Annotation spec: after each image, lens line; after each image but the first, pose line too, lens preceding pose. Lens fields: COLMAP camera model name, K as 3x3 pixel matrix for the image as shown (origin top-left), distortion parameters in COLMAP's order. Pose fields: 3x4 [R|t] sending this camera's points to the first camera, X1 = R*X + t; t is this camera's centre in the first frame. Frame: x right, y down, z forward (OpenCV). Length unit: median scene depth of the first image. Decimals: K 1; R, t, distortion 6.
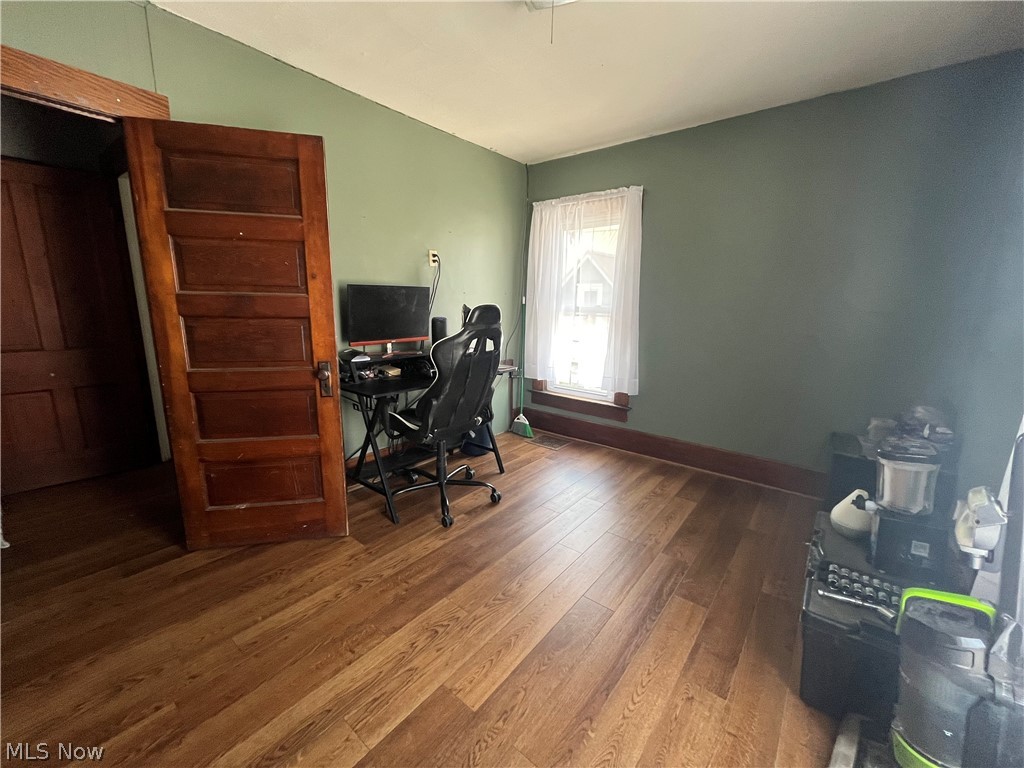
lens RADIAL K [[412.4, 0, 509.6], [0, 412.4, 384.9], [0, 0, 1]] dist [0.000085, 0.000078]
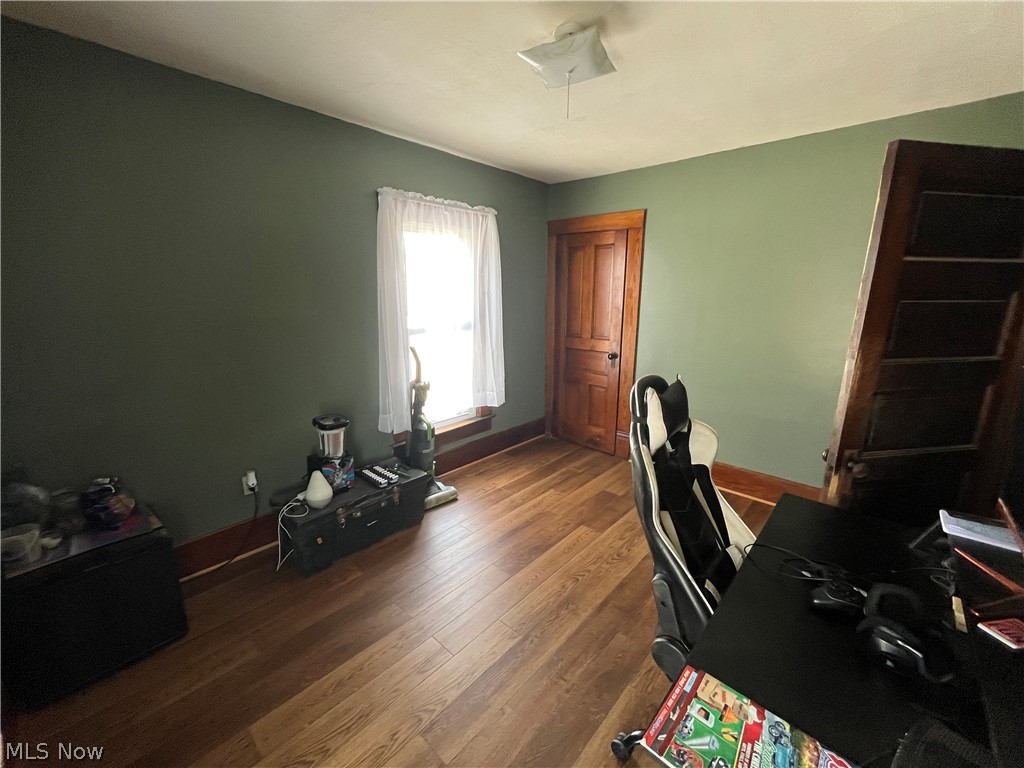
lens RADIAL K [[412.4, 0, 509.6], [0, 412.4, 384.9], [0, 0, 1]] dist [0.000085, 0.000078]
pose [[-0.998064, -0.034454, 0.051772, 0.150551], [-0.009886, 0.909814, 0.414899, -0.550872], [-0.061398, 0.413584, -0.908393, 1.996107]]
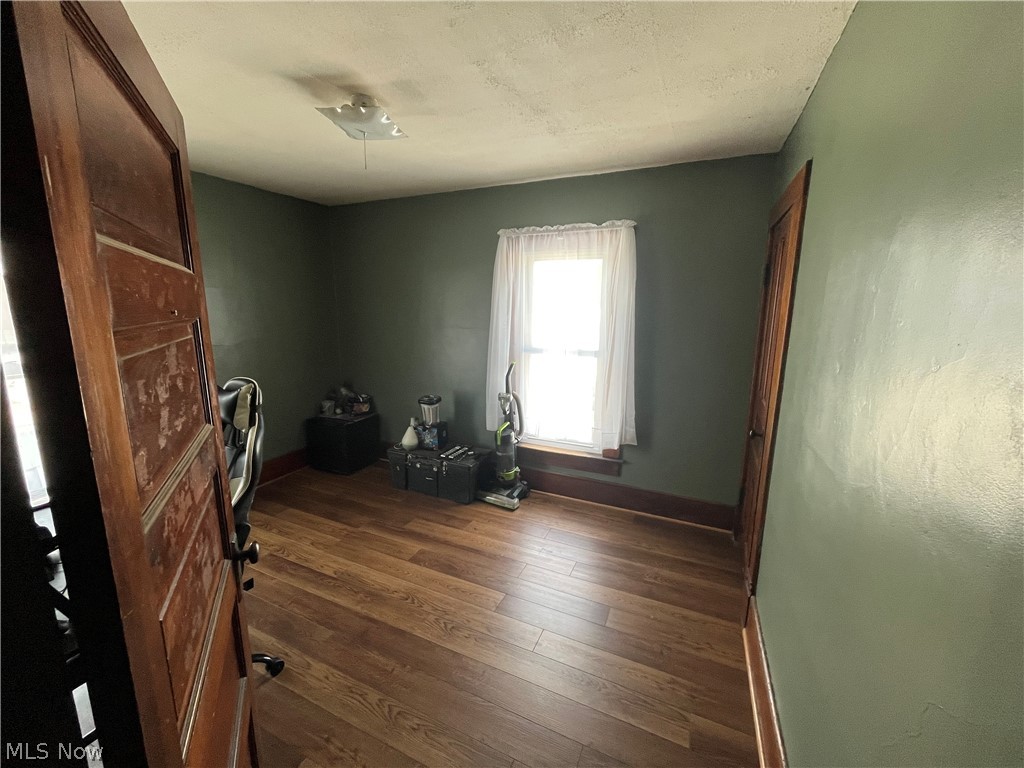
lens RADIAL K [[412.4, 0, 509.6], [0, 412.4, 384.9], [0, 0, 1]] dist [0.000085, 0.000078]
pose [[-0.247405, -0.200221, 0.947999, -1.193308], [0.179462, 0.952017, 0.247906, -0.368667], [-0.952147, 0.231463, -0.199602, 0.853878]]
